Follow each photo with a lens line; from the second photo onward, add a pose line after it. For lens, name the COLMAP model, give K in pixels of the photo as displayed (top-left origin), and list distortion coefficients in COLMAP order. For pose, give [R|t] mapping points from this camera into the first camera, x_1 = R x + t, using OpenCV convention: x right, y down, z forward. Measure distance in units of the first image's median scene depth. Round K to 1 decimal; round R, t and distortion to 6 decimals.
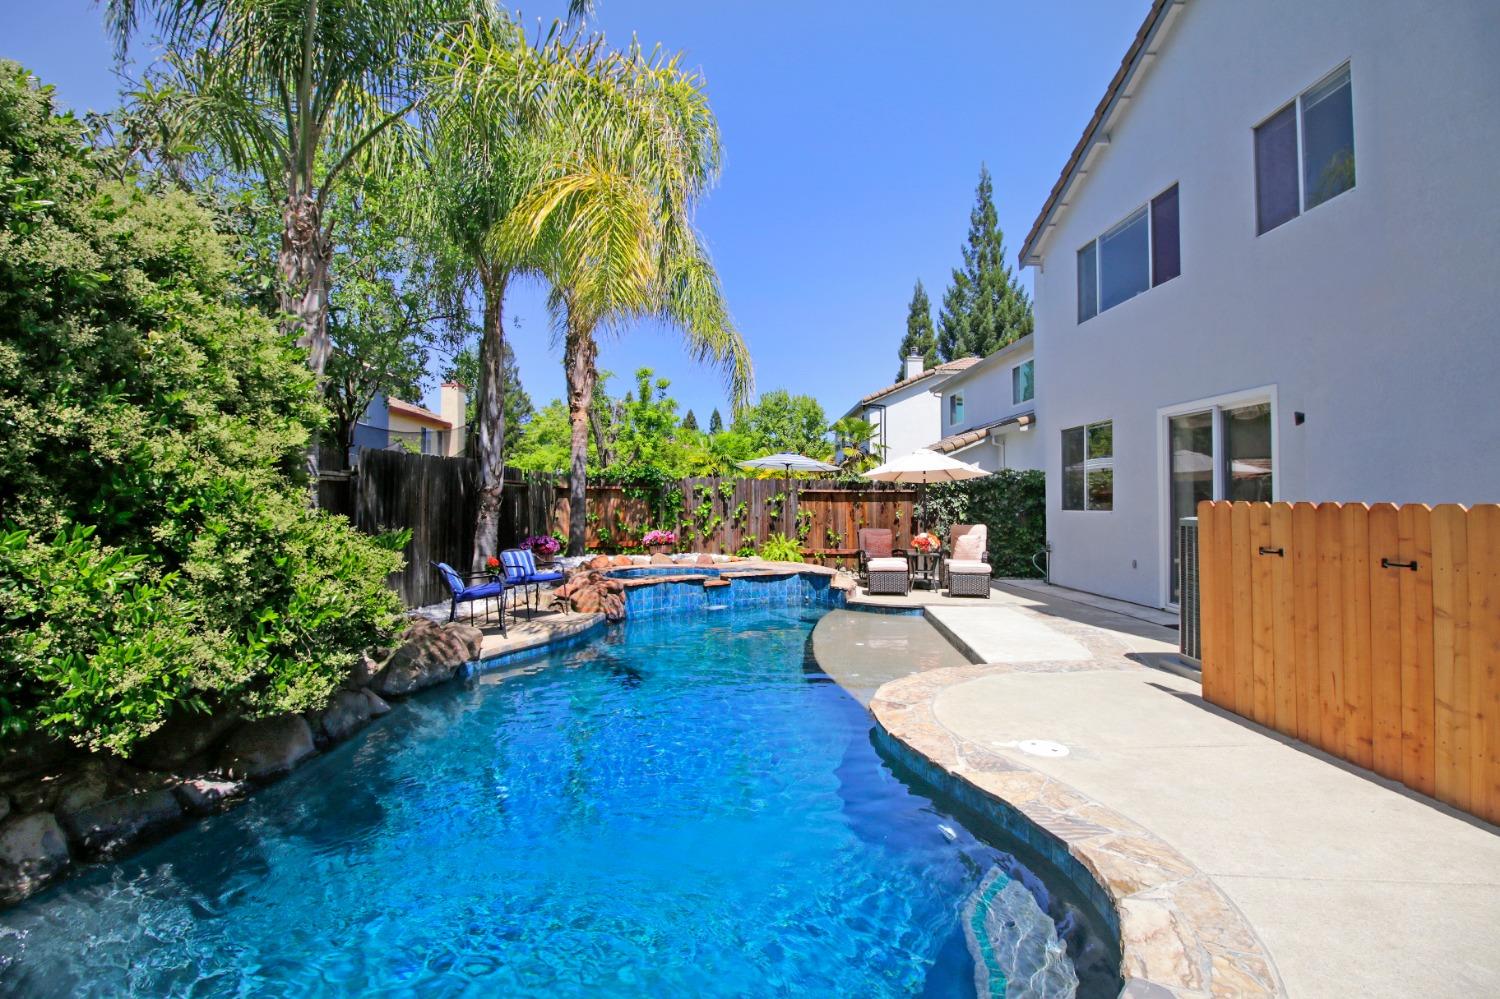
lens RADIAL K [[697.4, 0, 745.2], [0, 697.4, 481.1], [0, 0, 1]] dist [0.003483, -0.014342]
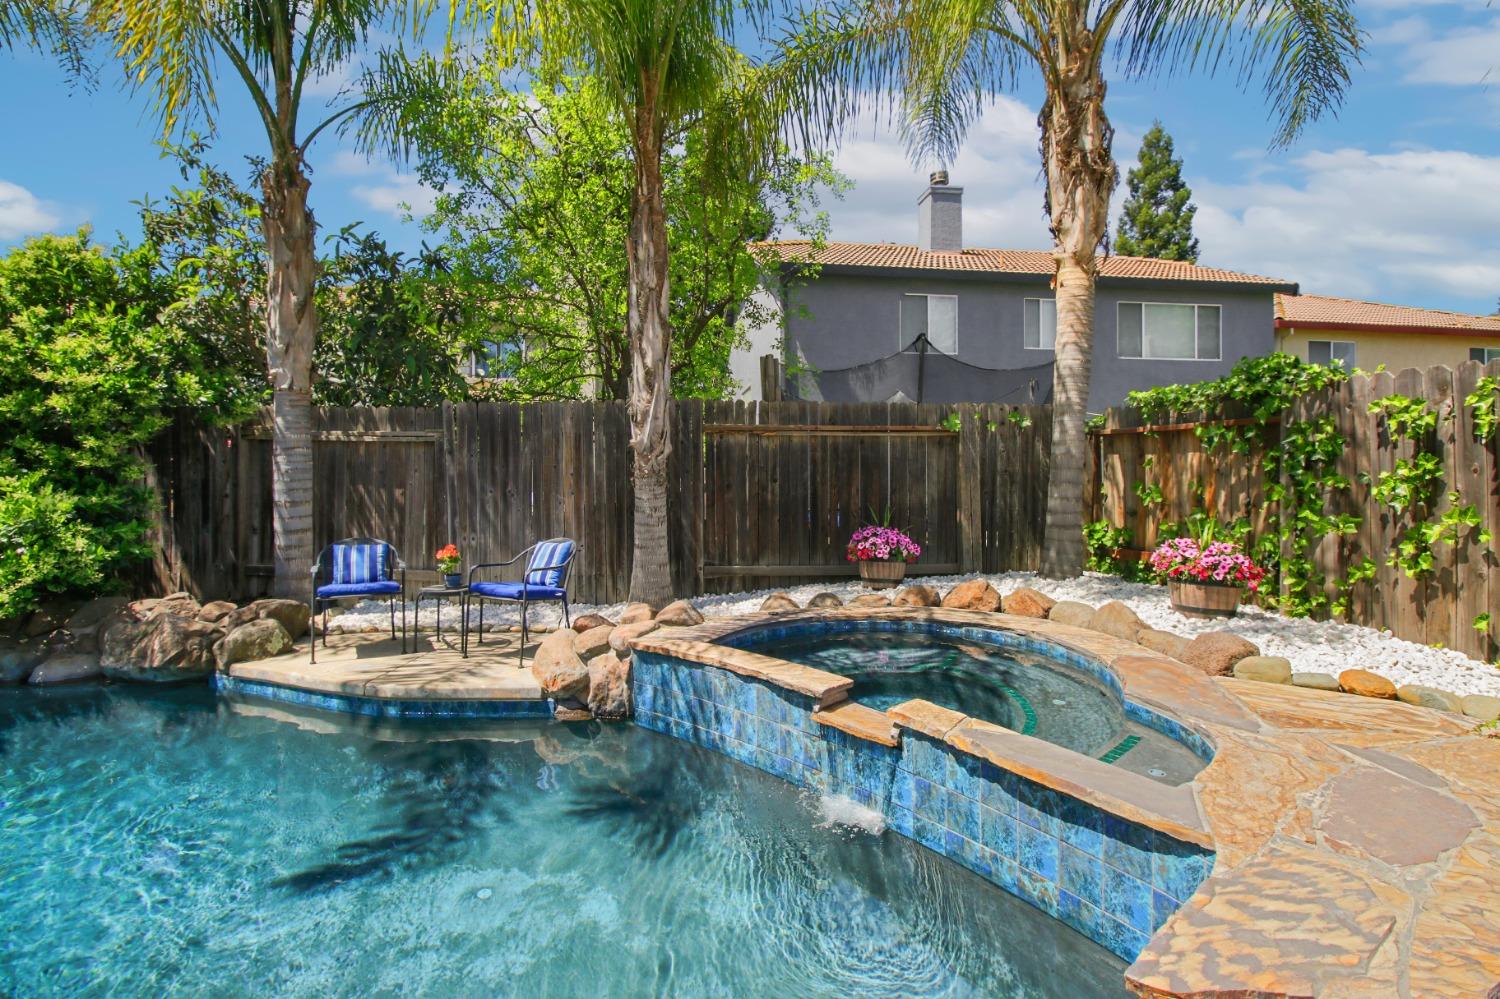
lens RADIAL K [[691.8, 0, 747.2], [0, 691.8, 472.5], [0, 0, 1]] dist [0.002328, -0.015333]
pose [[0.099279, 0.000424, -0.995060, 0.190192], [0.032243, 0.999473, 0.003643, 0.026856], [0.994537, -0.032446, 0.099213, 0.707607]]
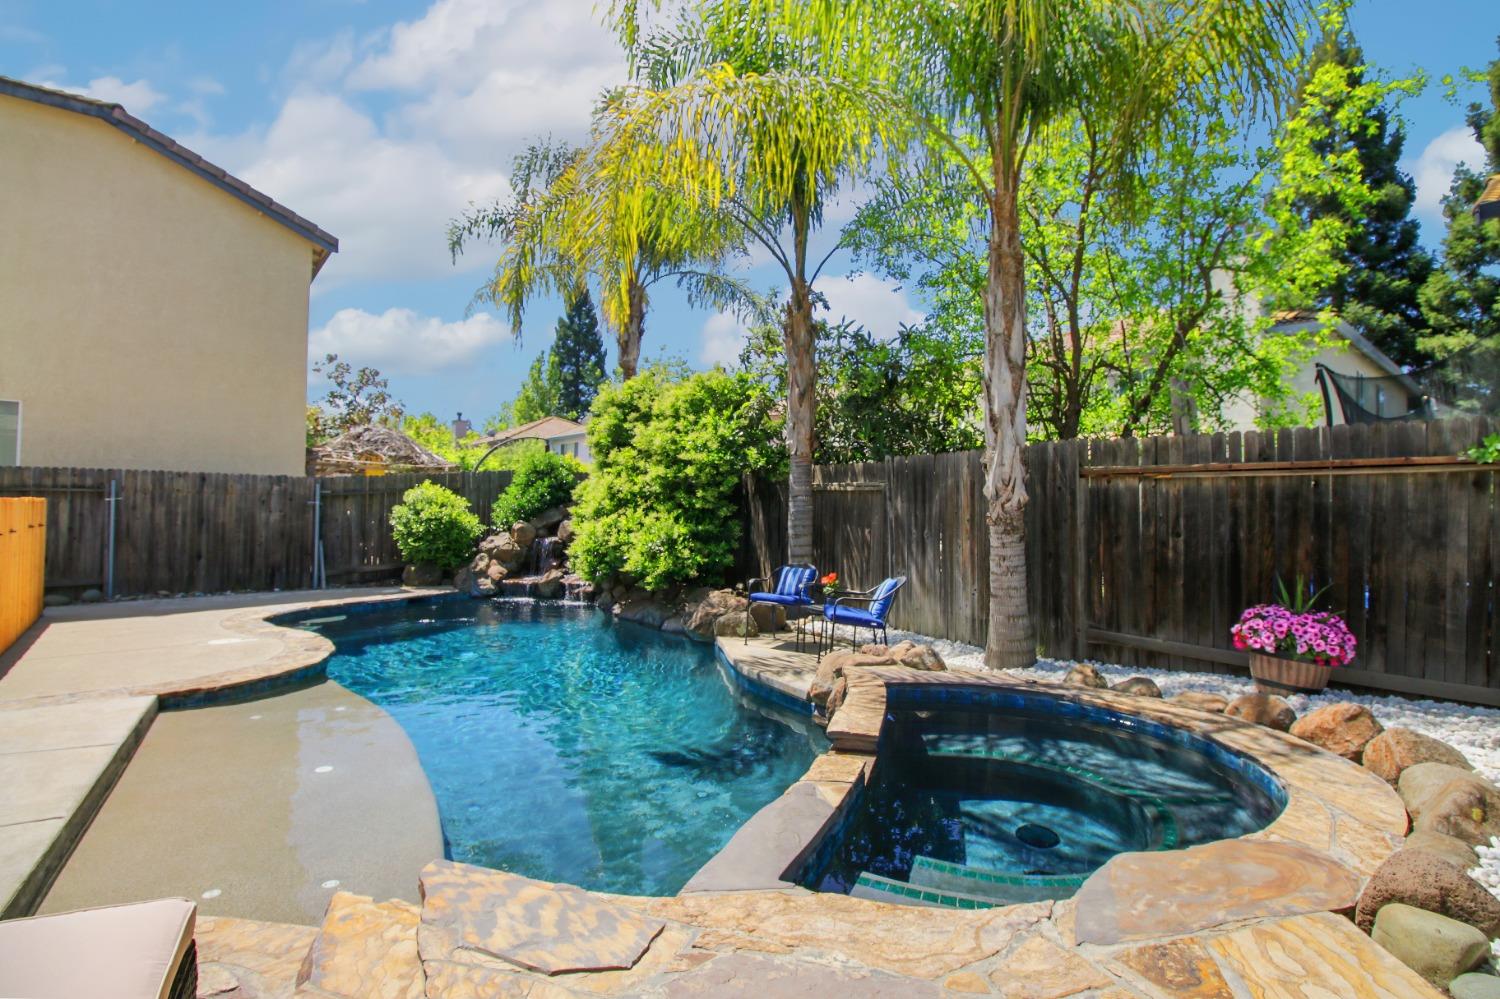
lens RADIAL K [[702.7, 0, 756.0], [0, 702.7, 496.3], [0, 0, 1]] dist [0.001744, -0.014421]
pose [[-0.788754, -0.024164, -0.614234, 0.136599], [0.001282, 0.999160, -0.040953, 0.029217], [0.614707, -0.033089, -0.788061, 0.938127]]
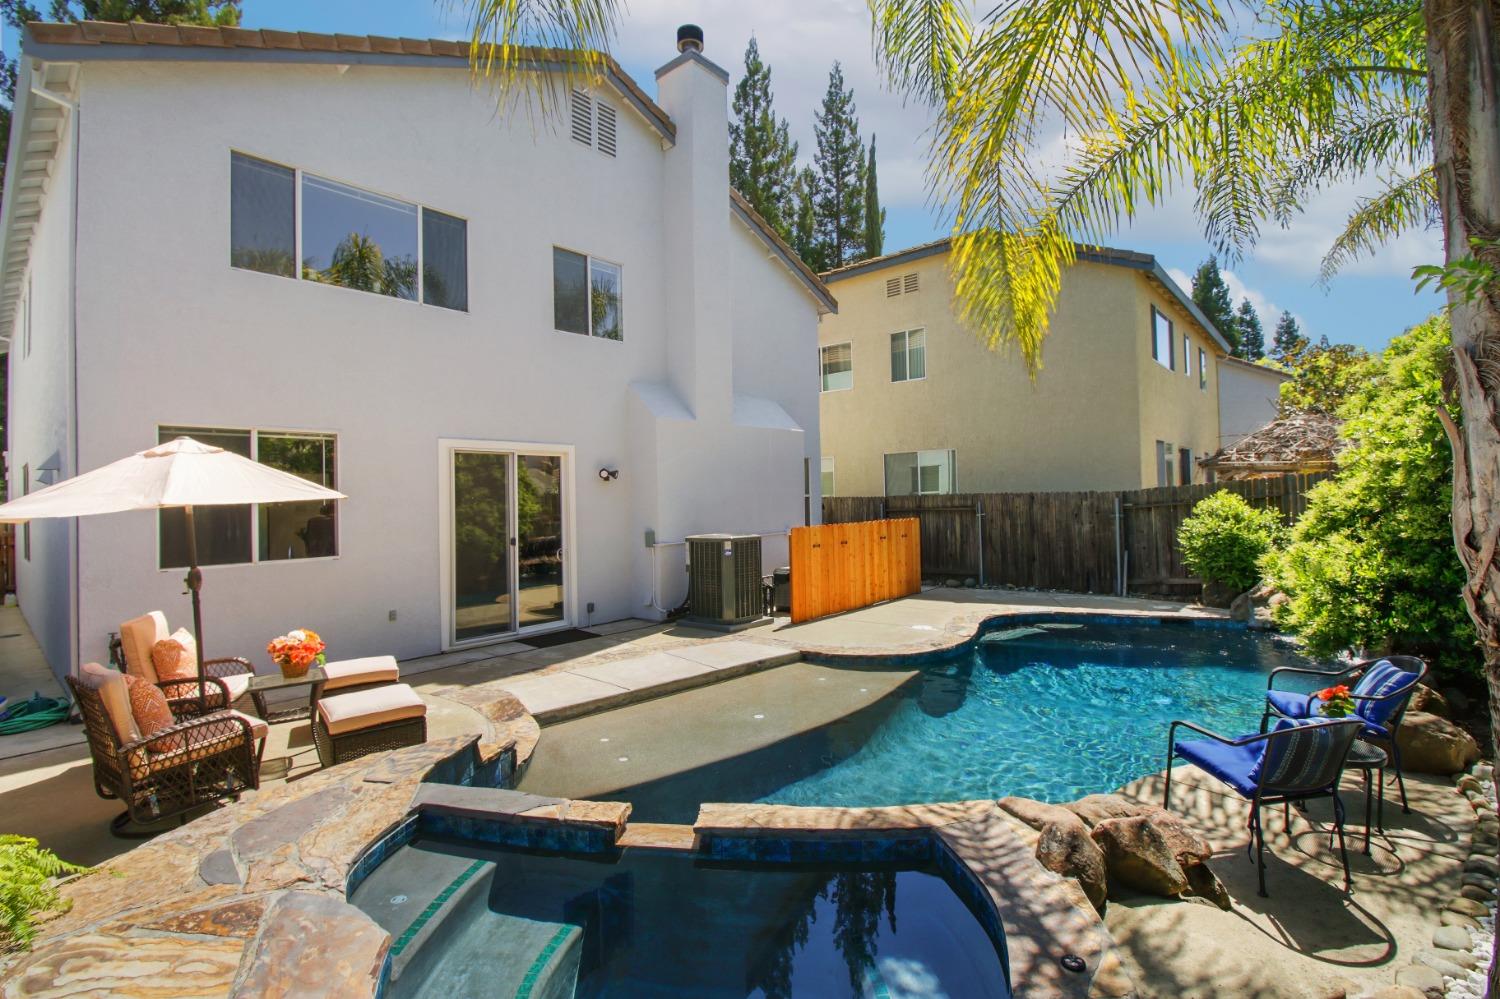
lens RADIAL K [[697.4, 0, 745.2], [0, 697.4, 481.1], [0, 0, 1]] dist [0.003483, -0.014342]
pose [[-0.732438, 0.031606, 0.680100, -0.227502], [0.001488, 0.998994, -0.044823, -0.002950], [-0.680832, -0.031818, -0.731748, 0.934027]]
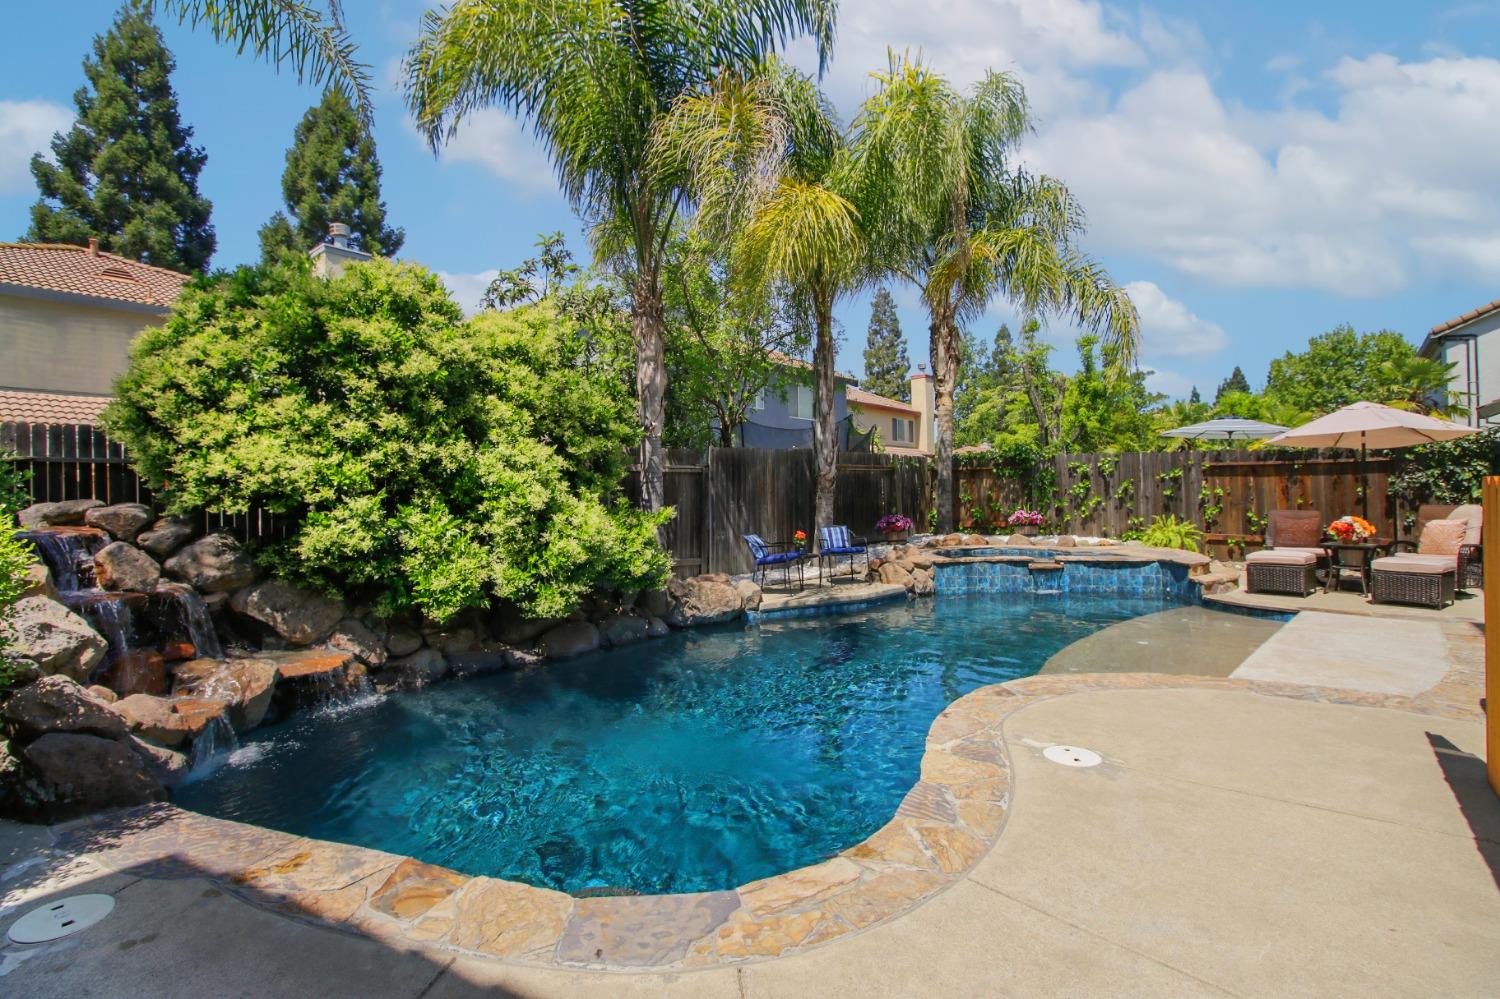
lens RADIAL K [[686.6, 0, 748.1], [0, 686.6, 481.8], [0, 0, 1]] dist [0.000214, -0.014237]
pose [[0.754192, -0.020705, -0.656327, 0.205498], [0.039358, 0.999131, 0.013707, 0.001937], [0.655473, -0.036169, 0.754352, 0.025310]]
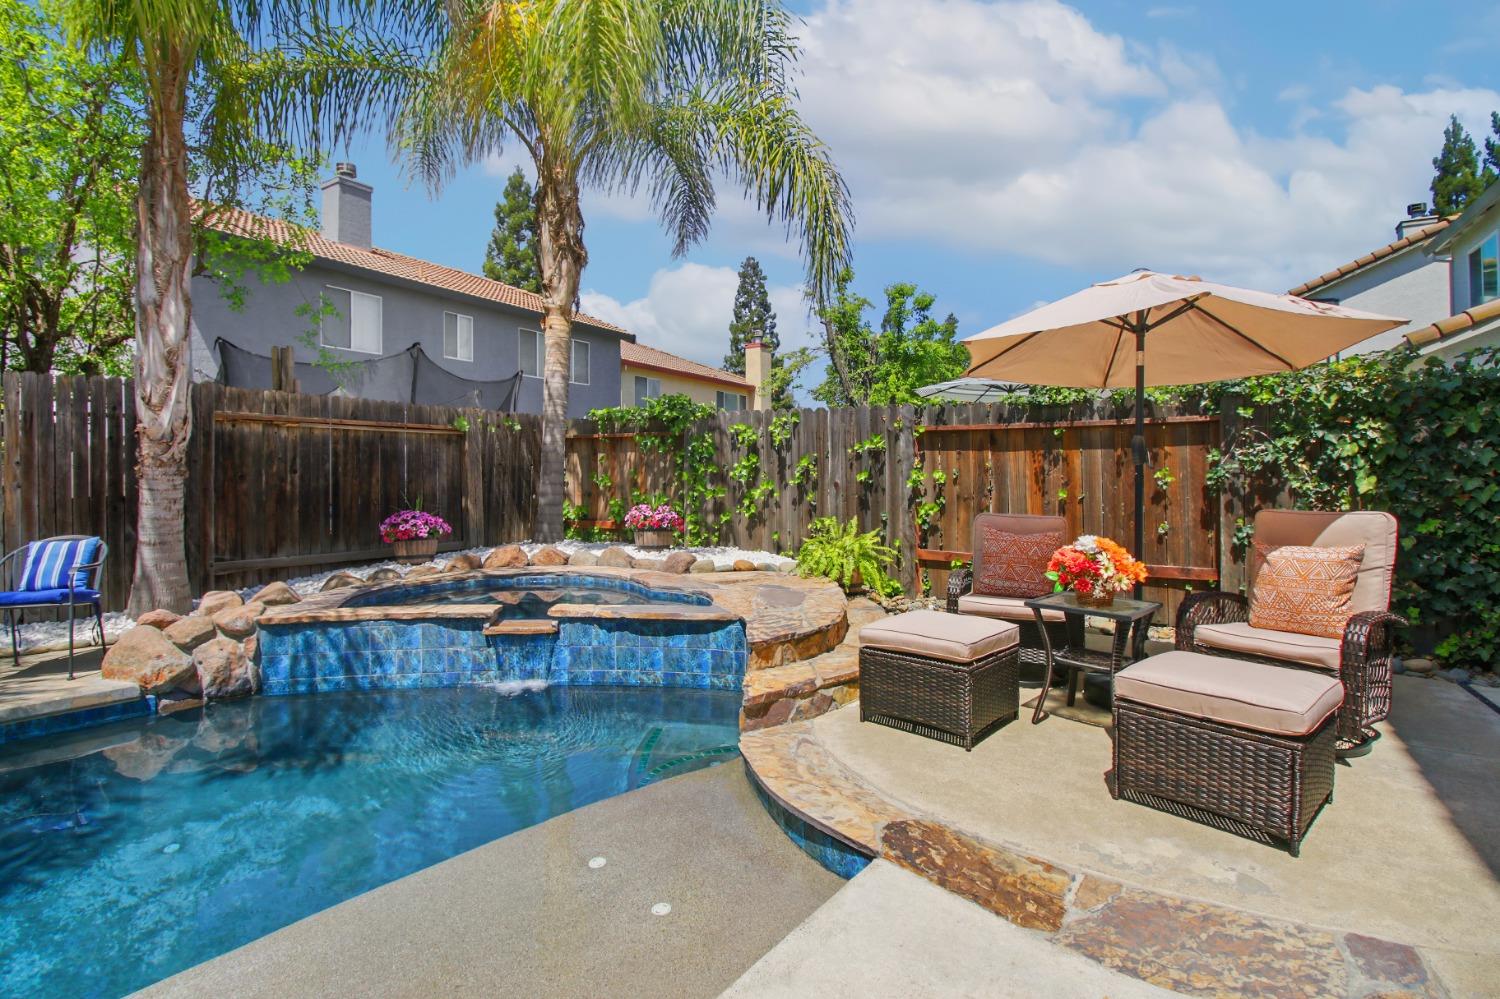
lens RADIAL K [[691.8, 0, 747.2], [0, 691.8, 472.5], [0, 0, 1]] dist [0.002328, -0.015333]
pose [[0.831761, -0.003326, -0.555123, 0.245256], [0.020372, 0.999491, 0.024536, 0.030132], [0.554759, -0.031717, 0.831406, 0.547832]]
